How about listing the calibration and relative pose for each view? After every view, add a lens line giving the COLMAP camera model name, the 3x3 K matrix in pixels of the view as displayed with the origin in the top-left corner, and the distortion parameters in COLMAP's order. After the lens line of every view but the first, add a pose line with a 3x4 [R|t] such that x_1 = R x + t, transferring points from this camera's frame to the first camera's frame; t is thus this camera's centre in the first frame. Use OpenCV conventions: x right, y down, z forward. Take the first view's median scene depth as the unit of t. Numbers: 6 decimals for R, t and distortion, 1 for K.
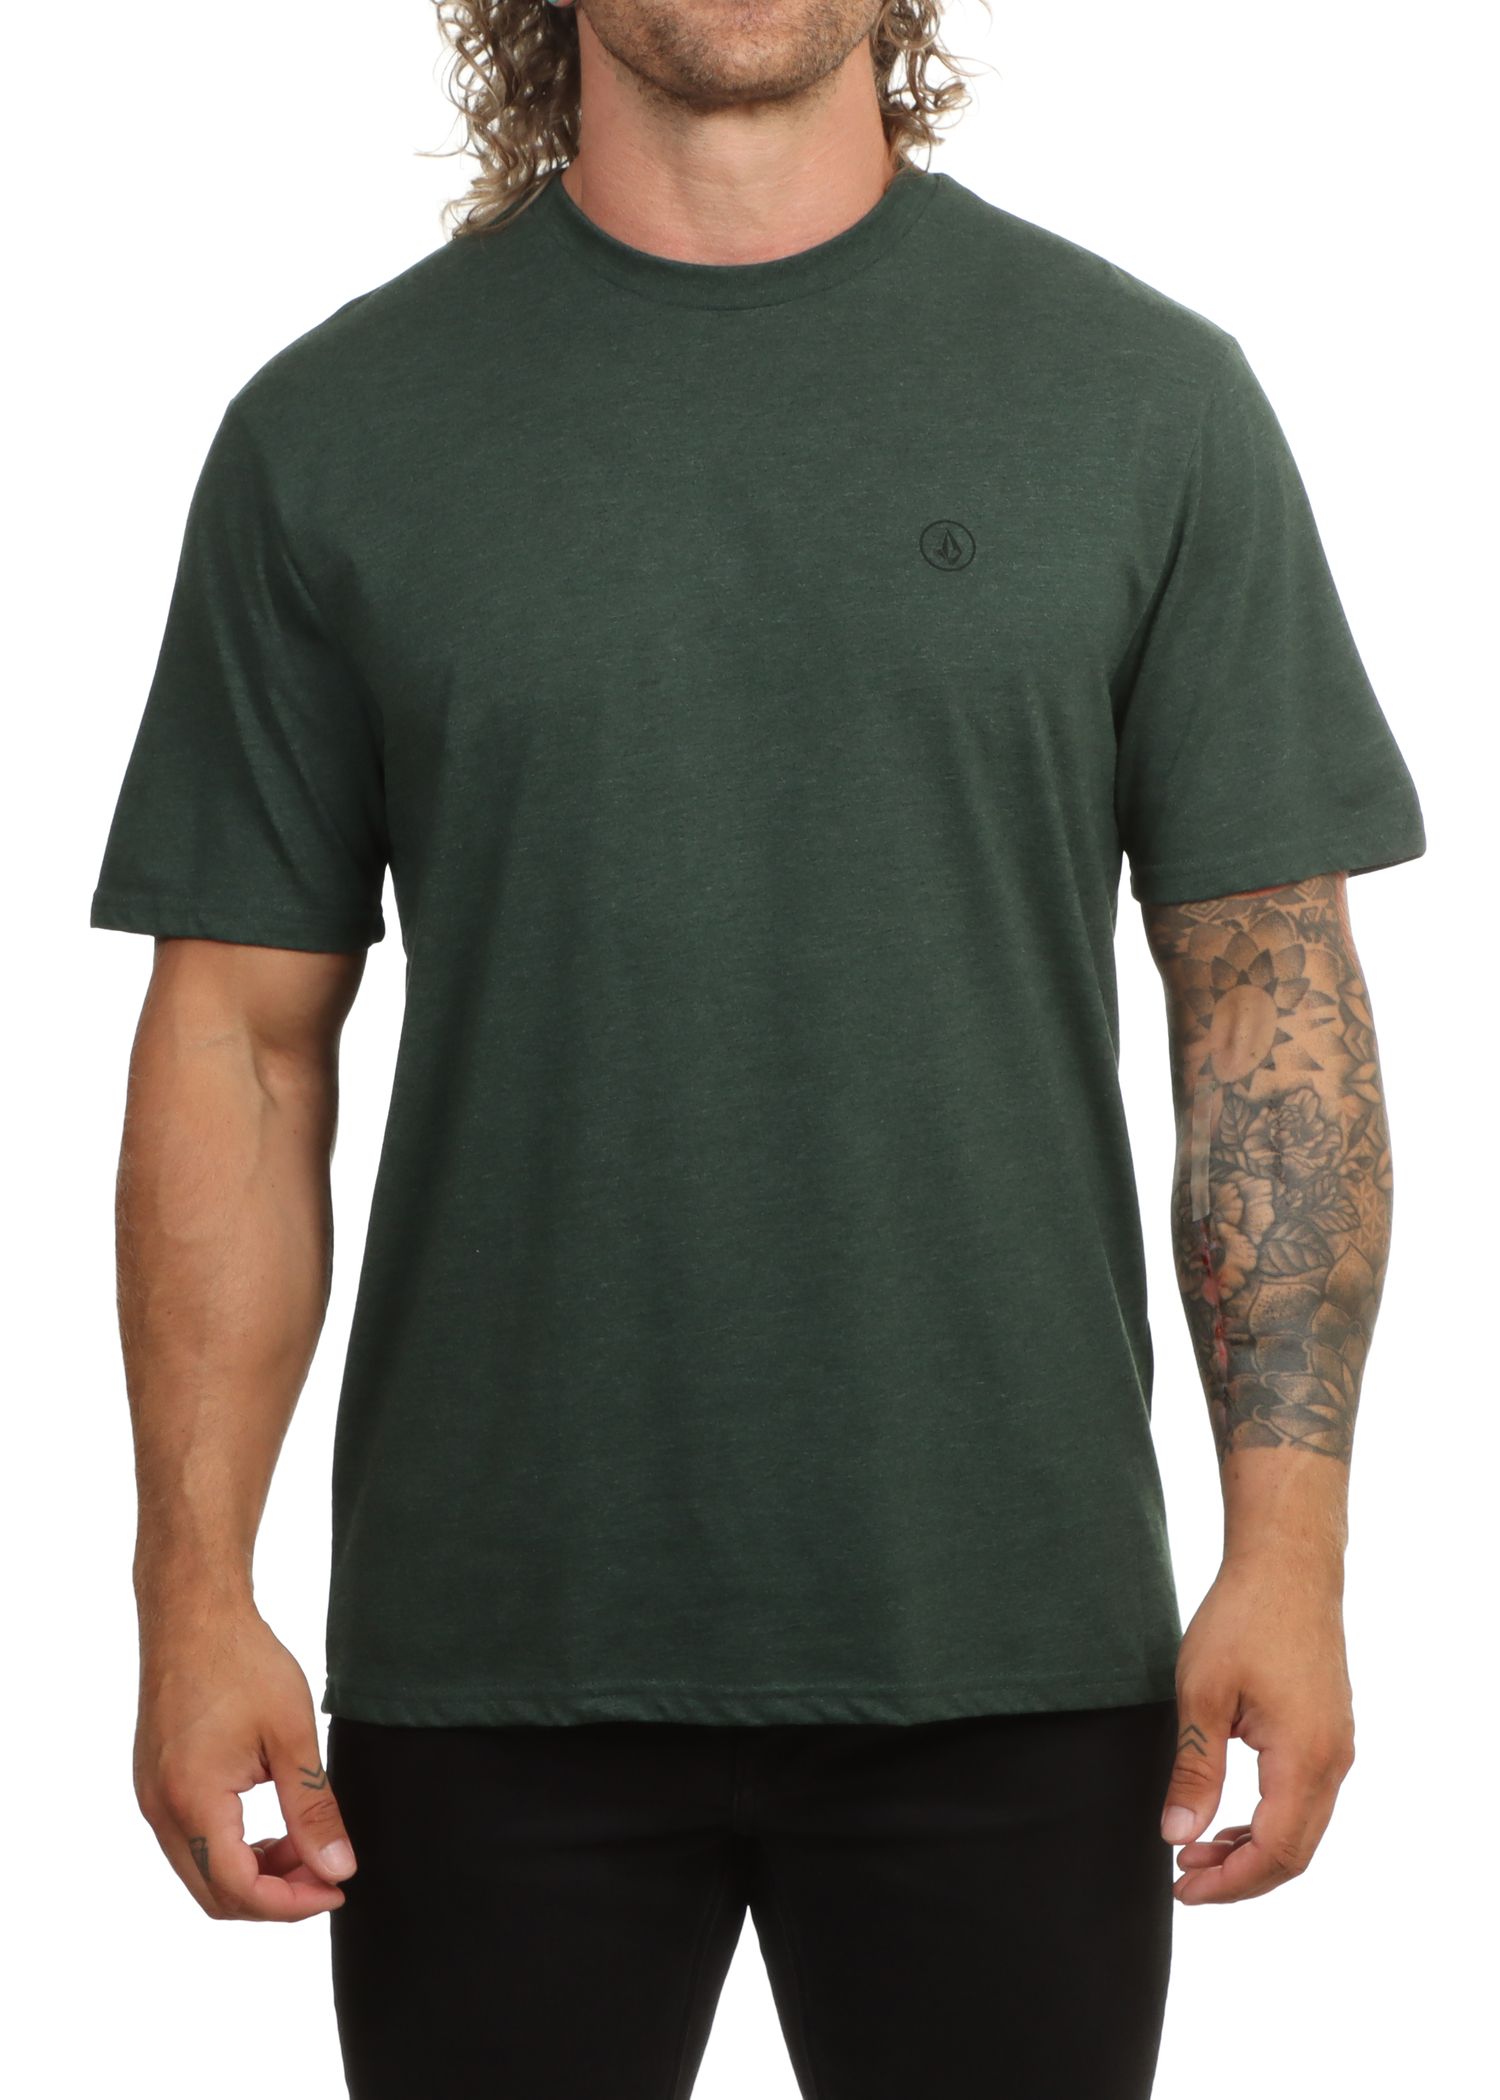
lens RADIAL K [[5334.1, 0, 750.0], [0, 5334.1, 1050.0], [0, 0, 1]] dist [-0.215429, 0.606967]
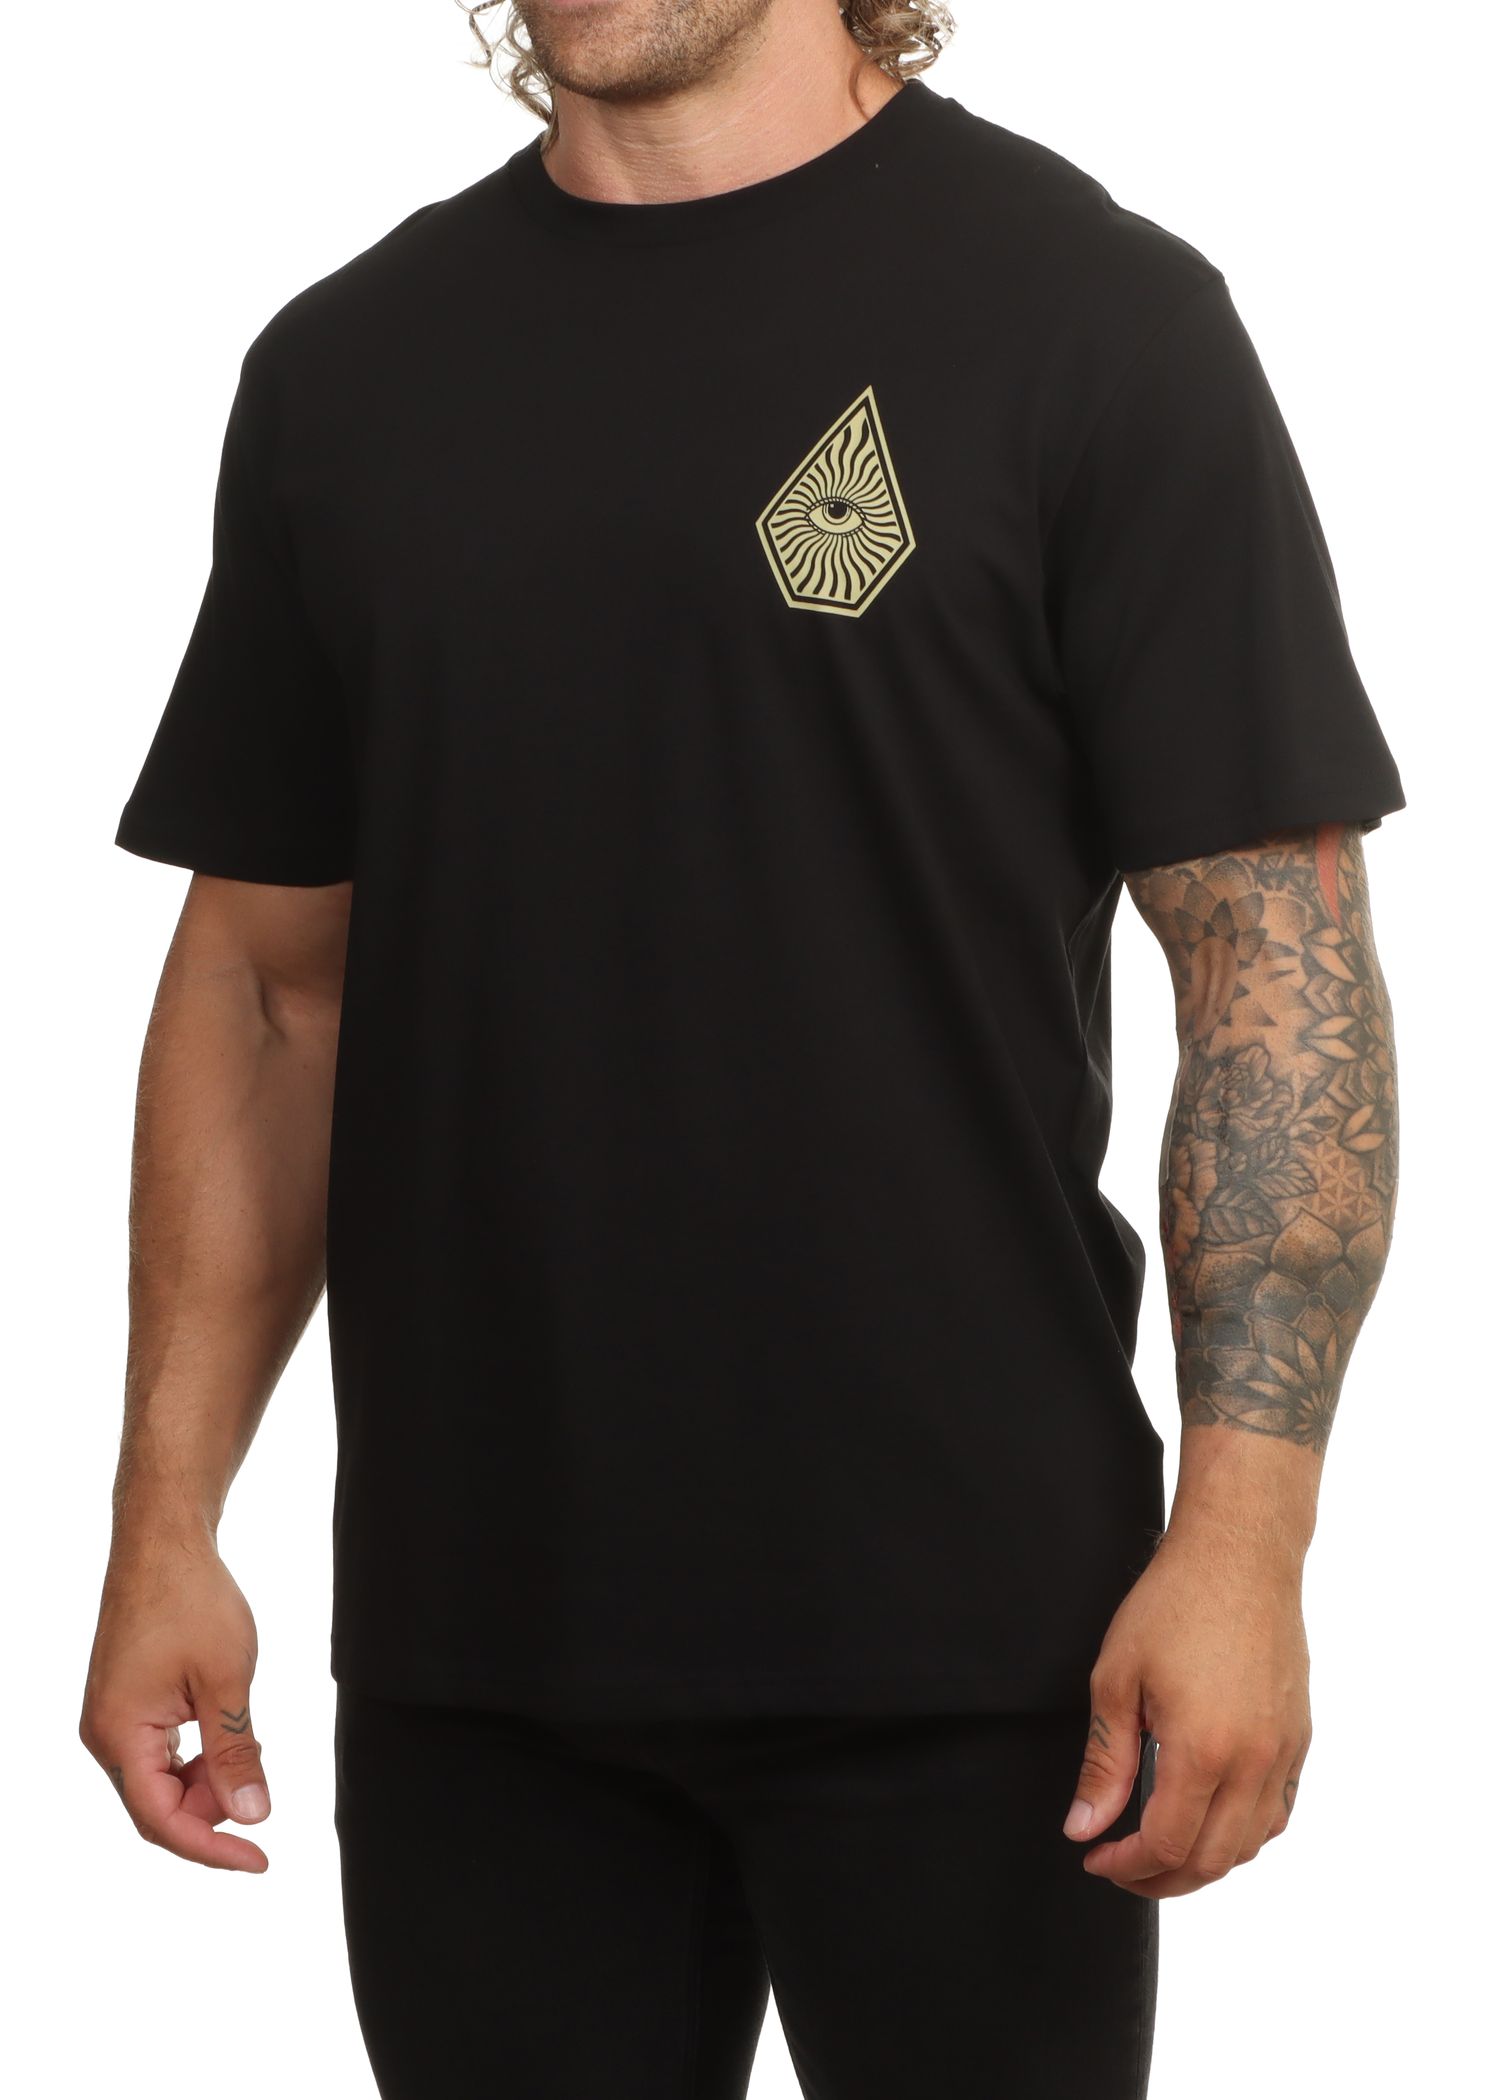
lens RADIAL K [[5334.1, 0, 750.0], [0, 5334.1, 1050.0], [0, 0, 1]] dist [-0.215429, 0.606967]
pose [[0.927932, -0.013080, -0.372519, 0.372648], [0.013784, 0.999905, -0.000773, 0.007591], [0.372493, -0.004417, 0.928024, 0.091977]]
